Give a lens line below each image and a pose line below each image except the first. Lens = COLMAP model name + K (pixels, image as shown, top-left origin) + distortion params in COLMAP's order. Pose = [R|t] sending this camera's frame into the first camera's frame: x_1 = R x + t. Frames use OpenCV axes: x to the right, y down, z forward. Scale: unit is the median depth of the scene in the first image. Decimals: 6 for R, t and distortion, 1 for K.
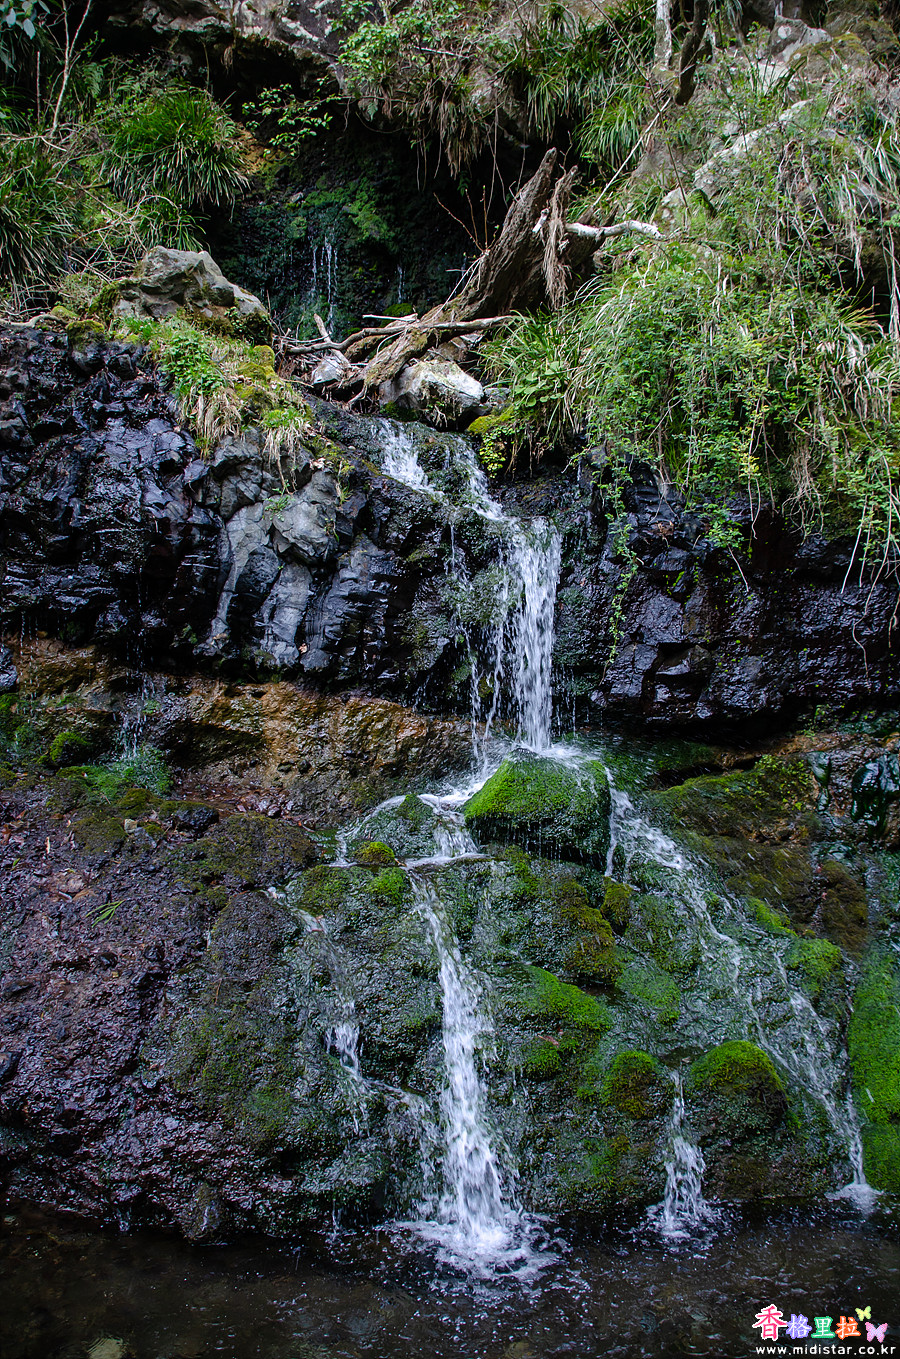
lens RADIAL K [[1067.8, 0, 450.3], [0, 1067.8, 685.4], [0, 0, 1]] dist [-0.151242, 0.102796]
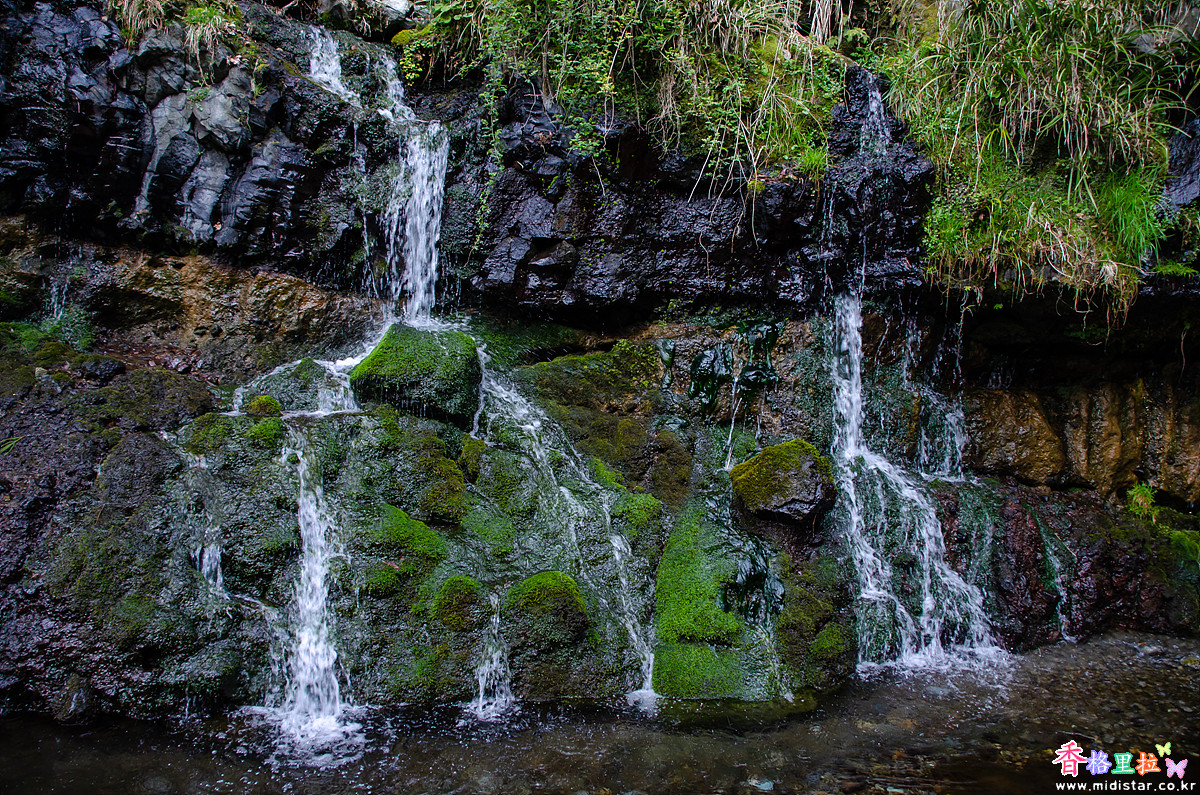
lens RADIAL K [[942.9, 0, 595.1], [0, 942.9, 404.1], [0, 0, 1]] dist [-0.151242, 0.102796]
pose [[0.989884, 0.037261, 0.136901, 0.131600], [-0.053037, 0.992126, 0.113463, 0.020716], [-0.131595, -0.119576, 0.984065, -0.032745]]
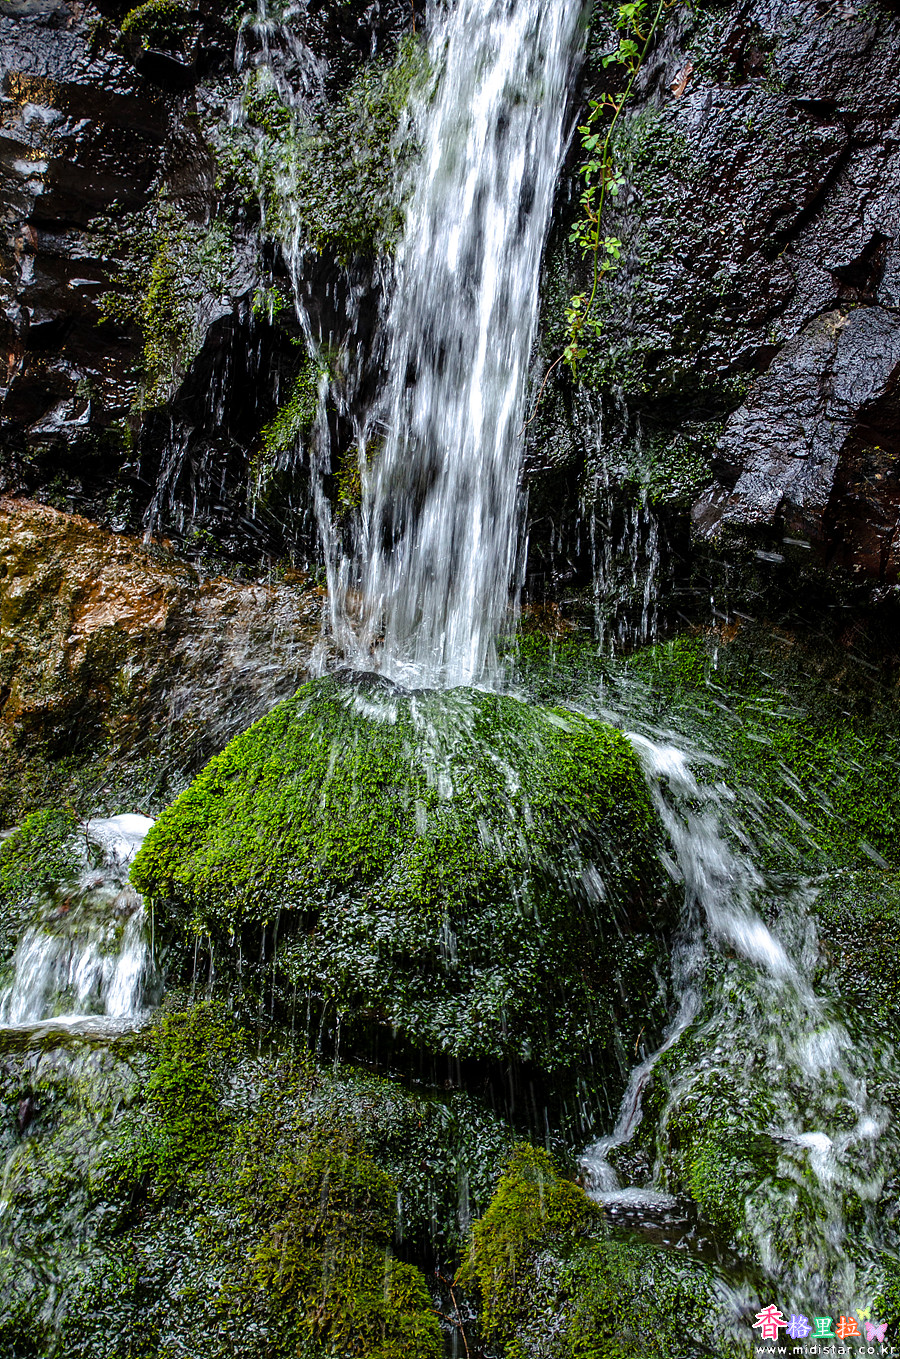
lens RADIAL K [[2840.8, 0, 450.0], [0, 2840.8, 679.5], [0, 0, 1]] dist [0.621280, 0.228341]
pose [[0.909666, 0.039604, -0.413447, 0.392017], [-0.030003, 0.999109, 0.029691, 0.036026], [0.414255, -0.014604, 0.910044, 0.294659]]
